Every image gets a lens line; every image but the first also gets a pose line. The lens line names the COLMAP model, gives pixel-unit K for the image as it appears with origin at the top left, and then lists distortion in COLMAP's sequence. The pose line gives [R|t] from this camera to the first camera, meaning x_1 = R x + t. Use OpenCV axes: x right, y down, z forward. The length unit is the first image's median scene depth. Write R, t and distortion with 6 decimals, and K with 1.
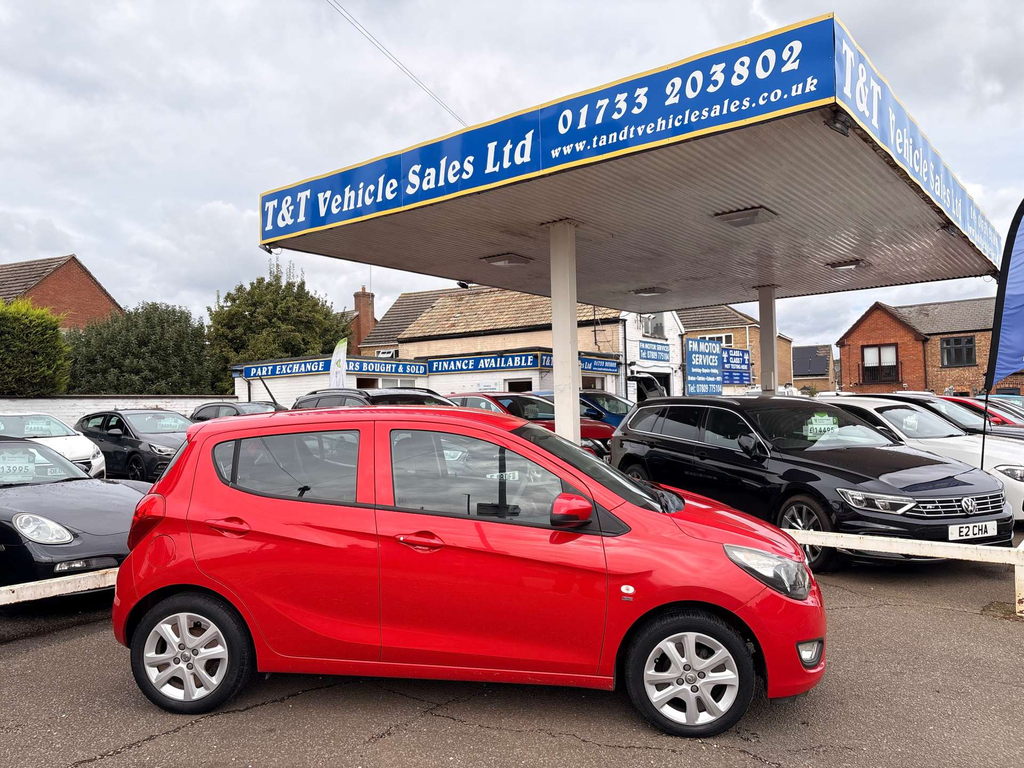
lens RADIAL K [[785.3, 0, 510.4], [0, 785.3, 391.4], [0, 0, 1]] dist [0.050982, -0.058708]
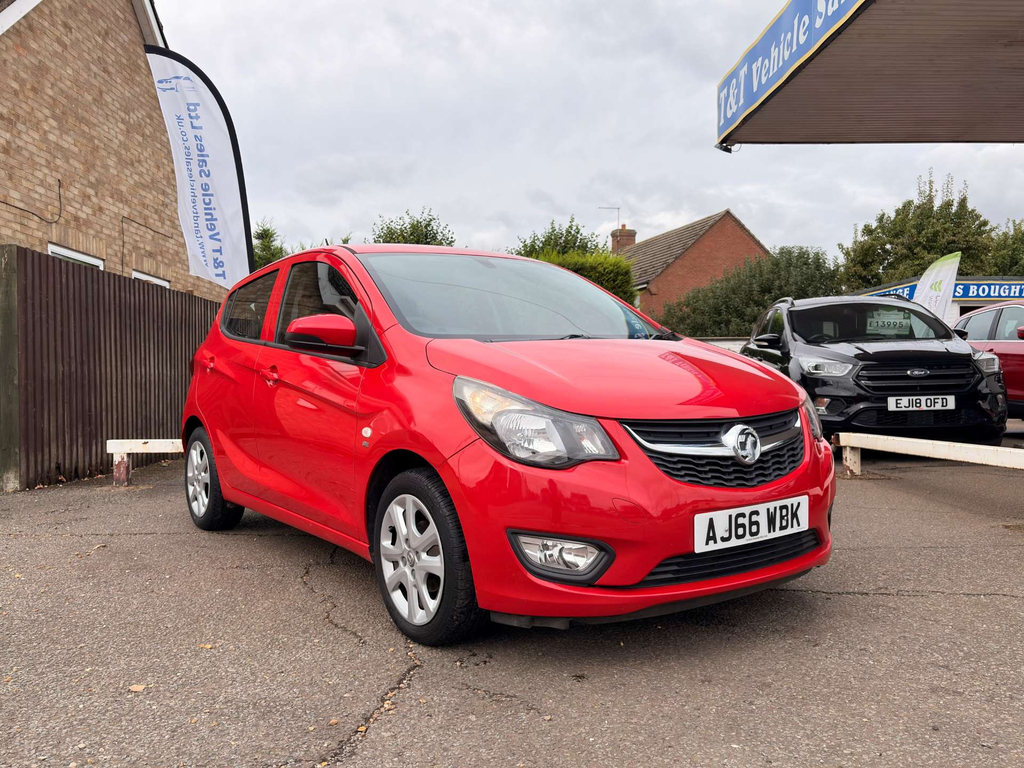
lens RADIAL K [[865.2, 0, 482.7], [0, 865.2, 401.9], [0, 0, 1]] dist [0.037114, -0.017170]
pose [[0.634978, 0.022521, -0.772202, 0.326292], [0.012367, 0.999151, 0.039310, 0.071515], [0.772431, -0.034511, 0.634160, 0.208899]]
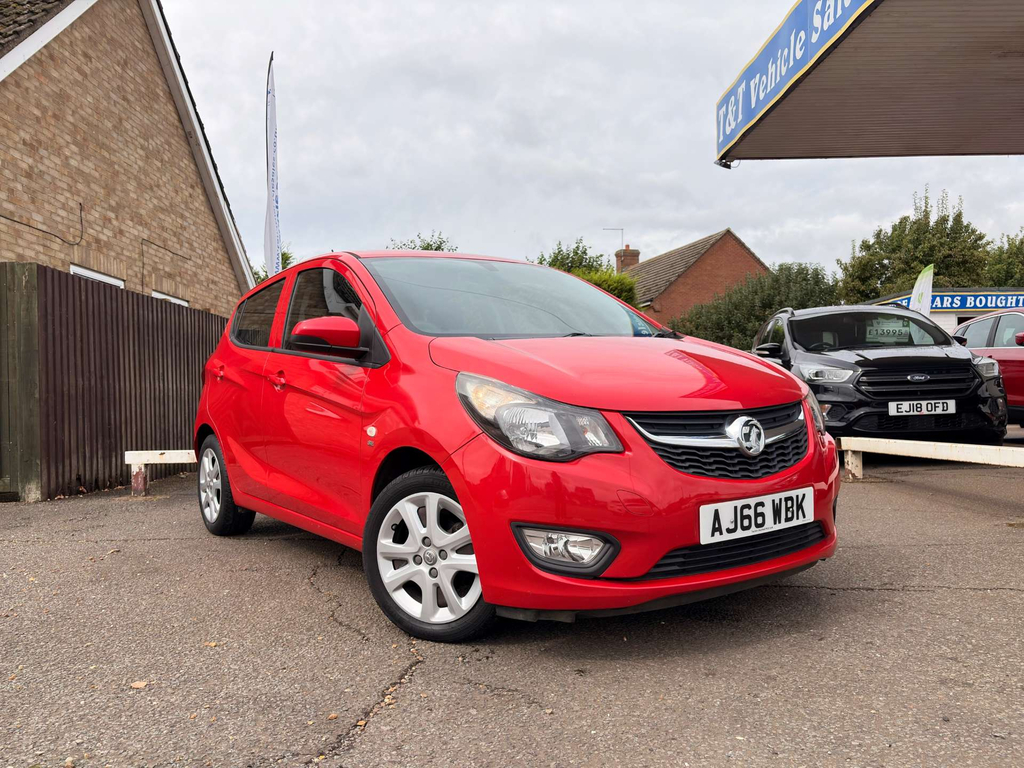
lens RADIAL K [[835.3, 0, 478.6], [0, 835.3, 411.9], [0, 0, 1]] dist [0.014126, 0.013956]
pose [[0.621245, 0.008445, -0.783571, 0.319608], [0.024009, 0.999267, 0.029806, 0.079451], [0.783249, -0.037330, 0.620587, 0.218320]]
